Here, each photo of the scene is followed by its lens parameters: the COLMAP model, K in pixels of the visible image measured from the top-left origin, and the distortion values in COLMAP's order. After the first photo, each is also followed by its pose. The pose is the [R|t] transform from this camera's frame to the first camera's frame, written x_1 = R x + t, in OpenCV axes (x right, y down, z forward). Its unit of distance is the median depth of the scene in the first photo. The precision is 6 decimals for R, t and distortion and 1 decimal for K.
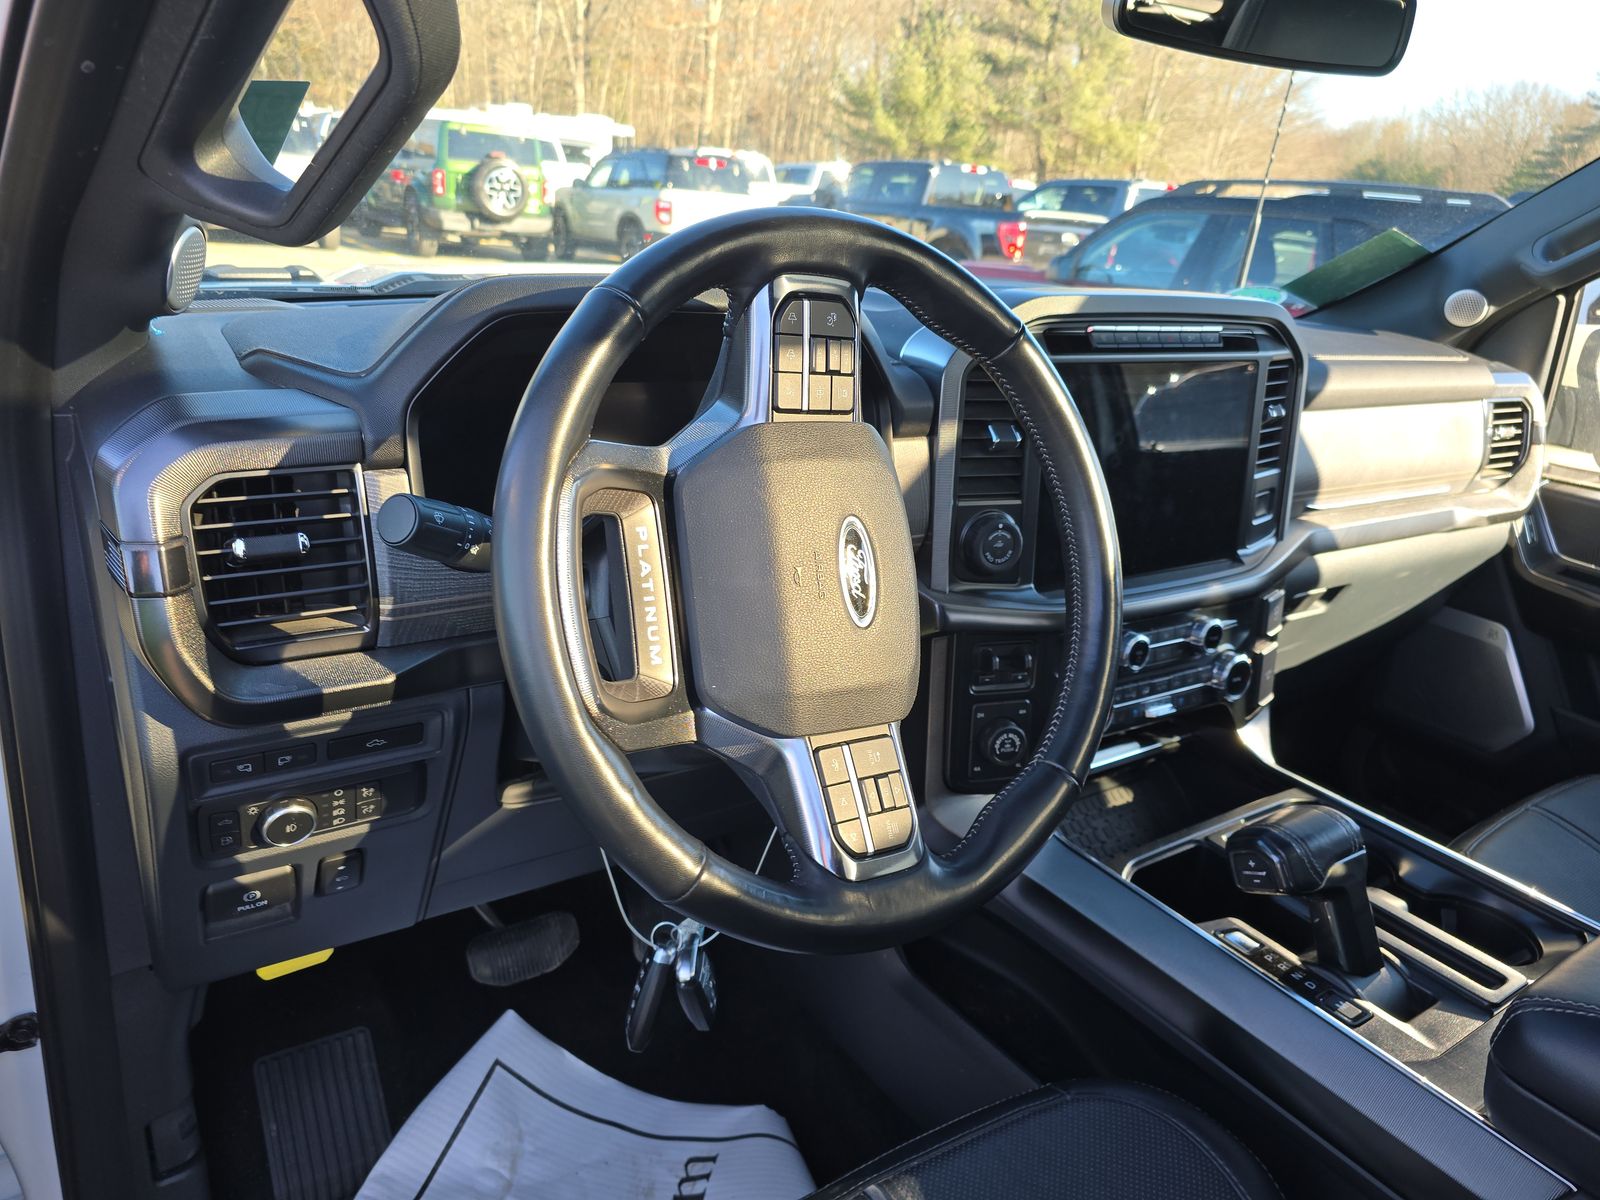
lens RADIAL K [[1092.5, 0, 800.0], [0, 1092.5, 600.0], [0, 0, 1]] dist [0.008014, -0.000172]
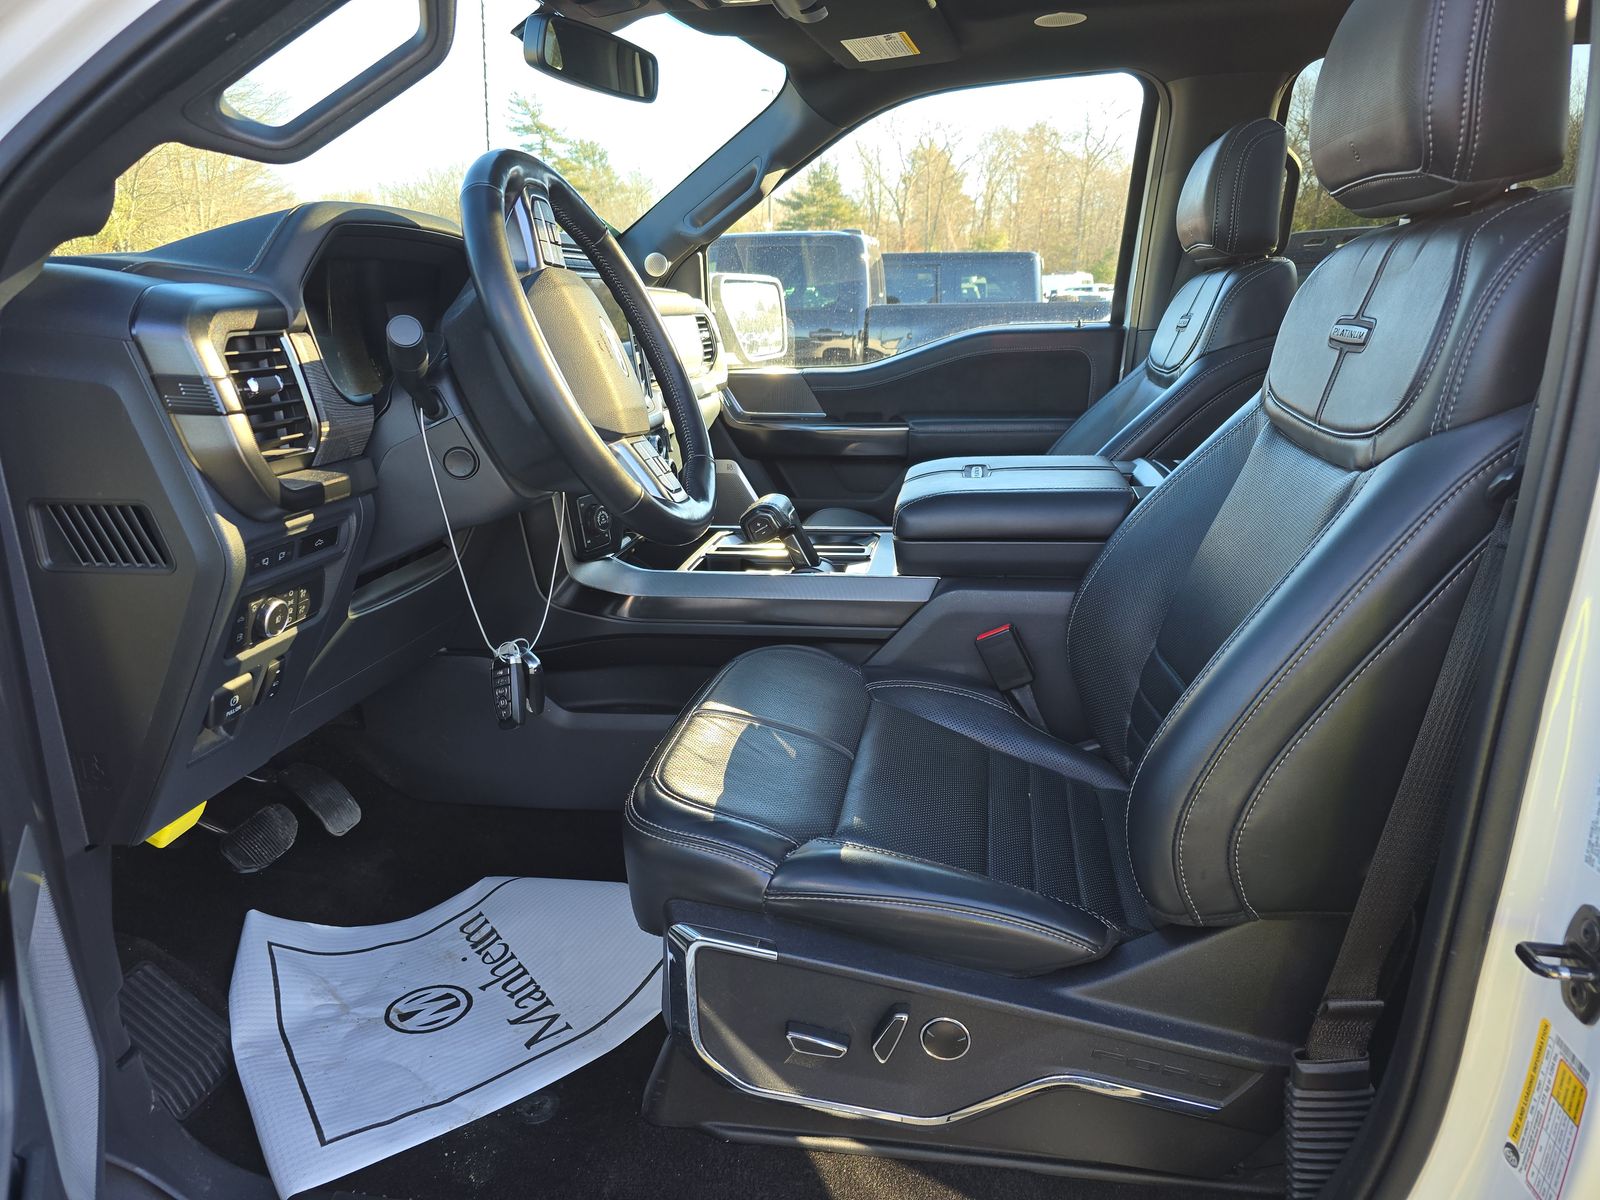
lens RADIAL K [[1092.5, 0, 800.0], [0, 1092.5, 600.0], [0, 0, 1]] dist [0.008014, -0.000172]
pose [[0.673131, -0.276244, 0.685991, -0.887237], [0.316541, 0.945968, 0.070329, 0.276166], [-0.668353, 0.169803, 0.724203, -0.361762]]
